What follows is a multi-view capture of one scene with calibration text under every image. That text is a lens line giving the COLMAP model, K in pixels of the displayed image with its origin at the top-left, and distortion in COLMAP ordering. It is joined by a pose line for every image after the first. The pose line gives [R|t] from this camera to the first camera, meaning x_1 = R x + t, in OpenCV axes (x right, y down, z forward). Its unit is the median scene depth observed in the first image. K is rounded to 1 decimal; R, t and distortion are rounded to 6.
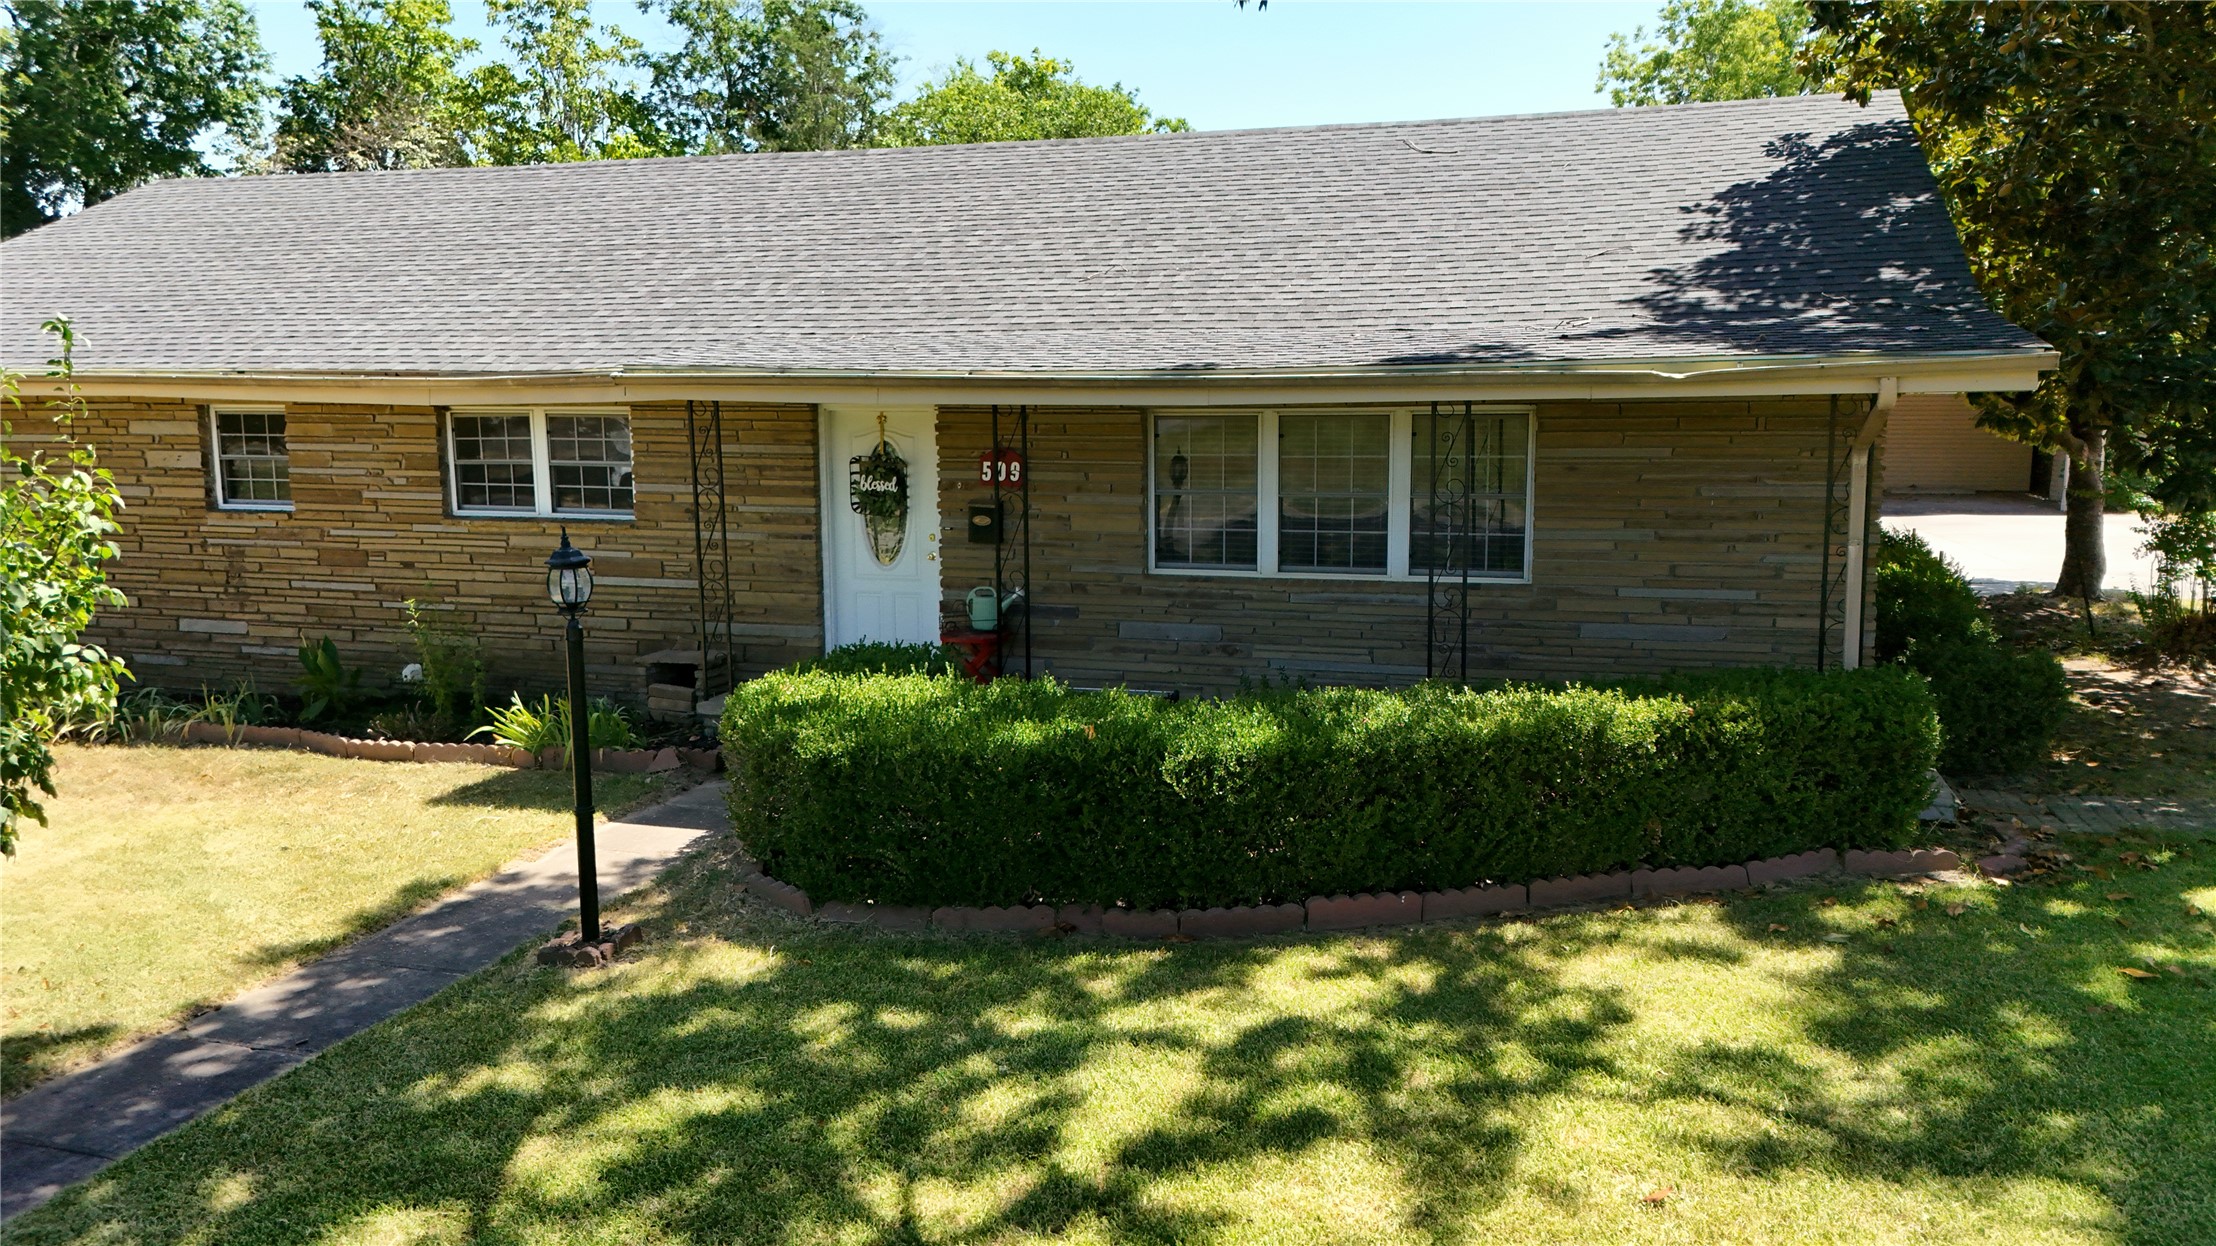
lens RADIAL K [[1642.6, 0, 1108.0], [0, 1642.6, 623.0], [0, 0, 1]] dist [0.074592, -0.061682]
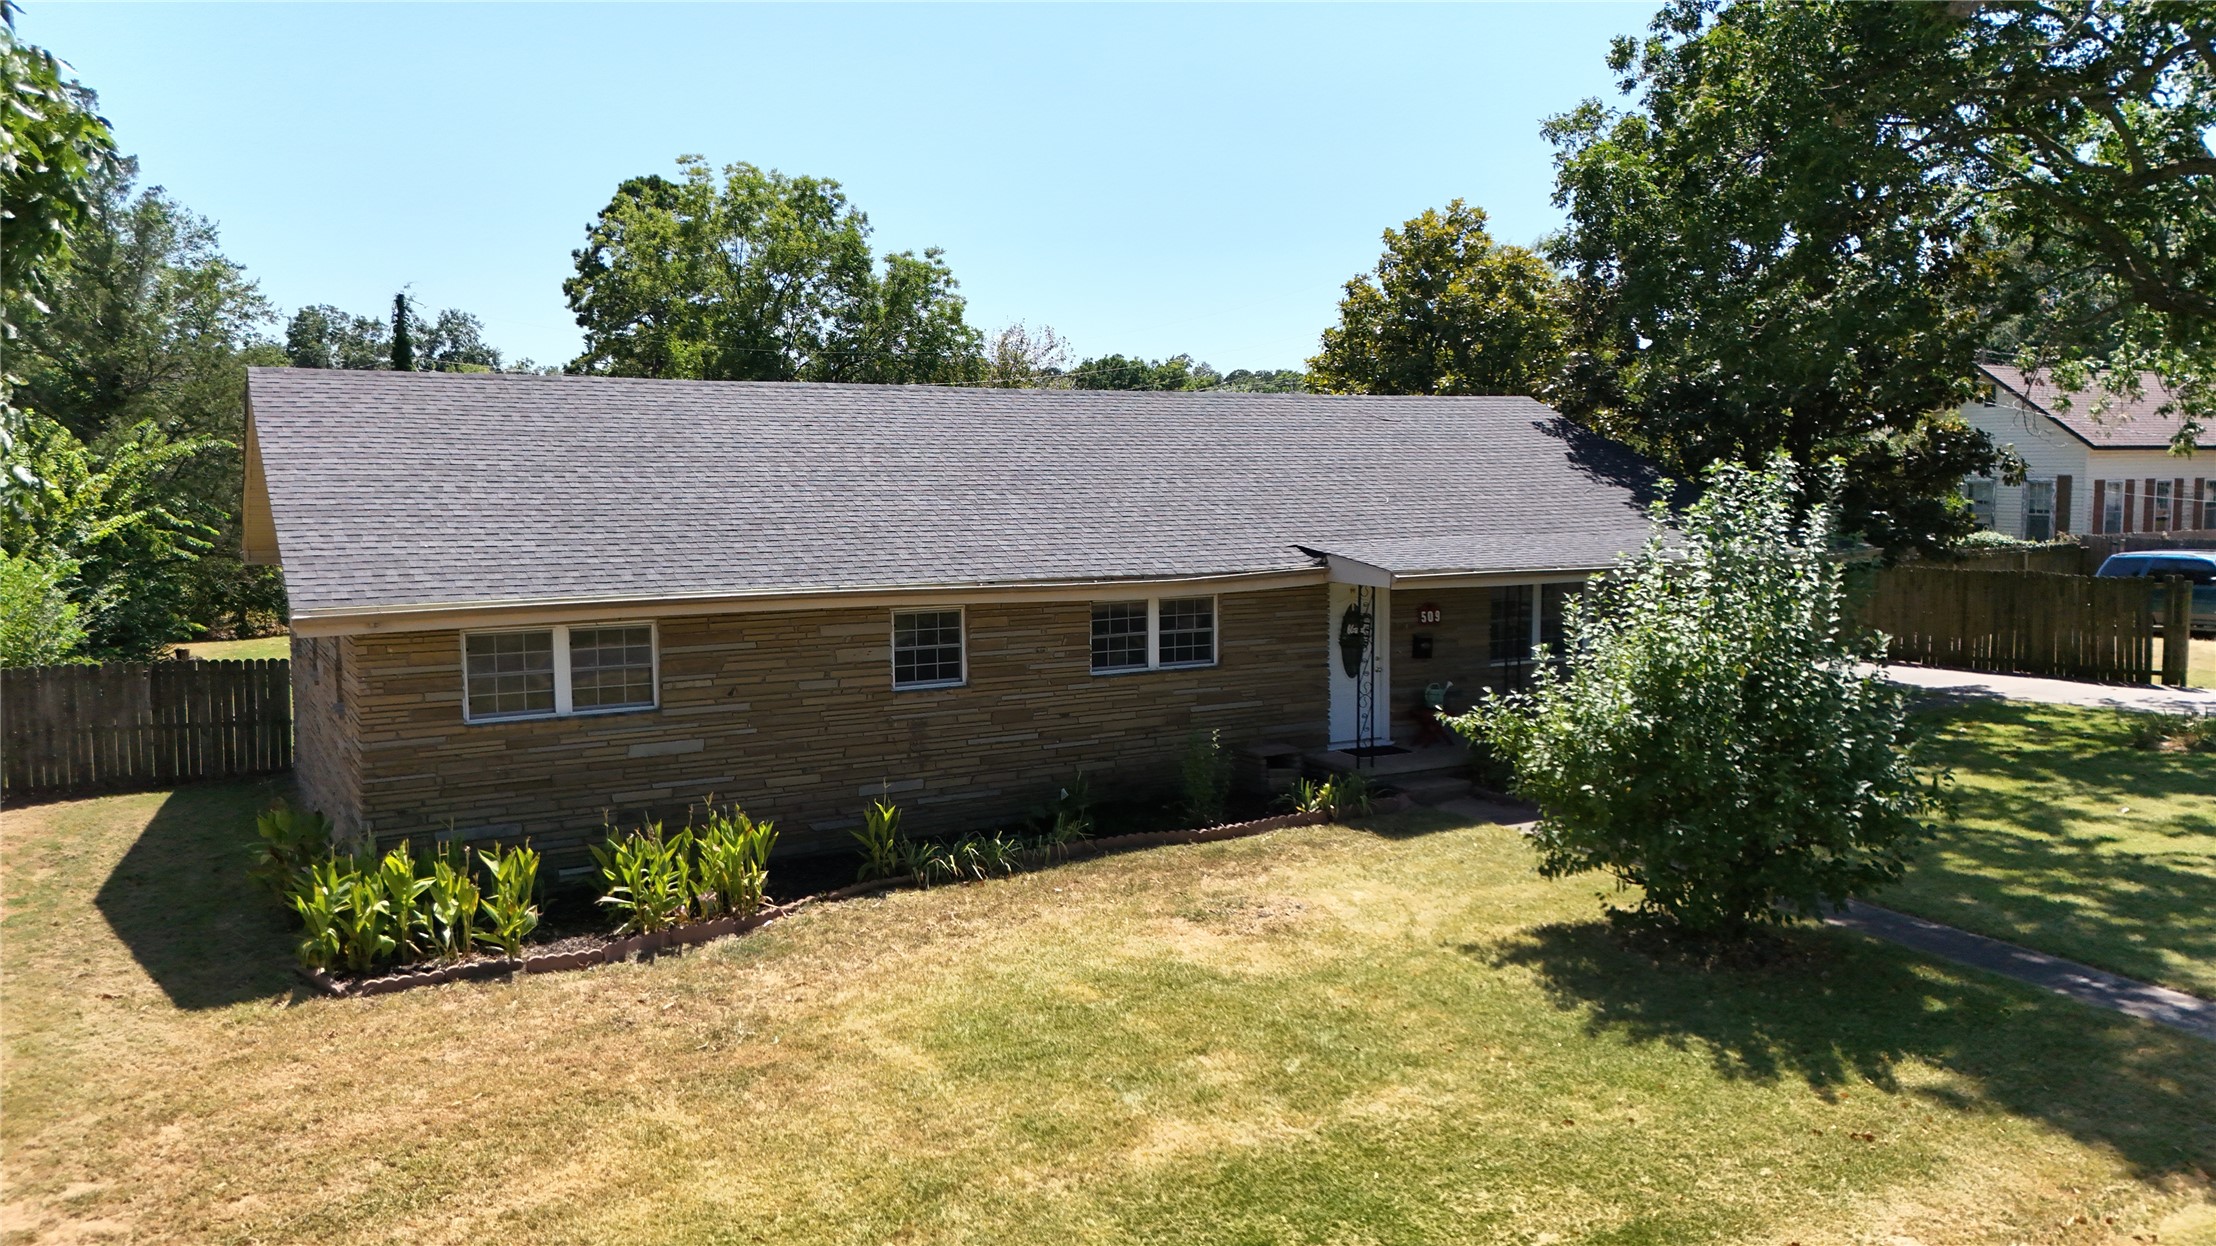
lens RADIAL K [[1630.8, 0, 1108.0], [0, 1630.8, 623.0], [0, 0, 1]] dist [0.094367, -0.117754]
pose [[0.669944, -0.071096, 0.739000, -1.505758], [0.108197, 0.994126, -0.002445, -0.112608], [-0.734486, 0.081596, 0.673701, 0.074364]]
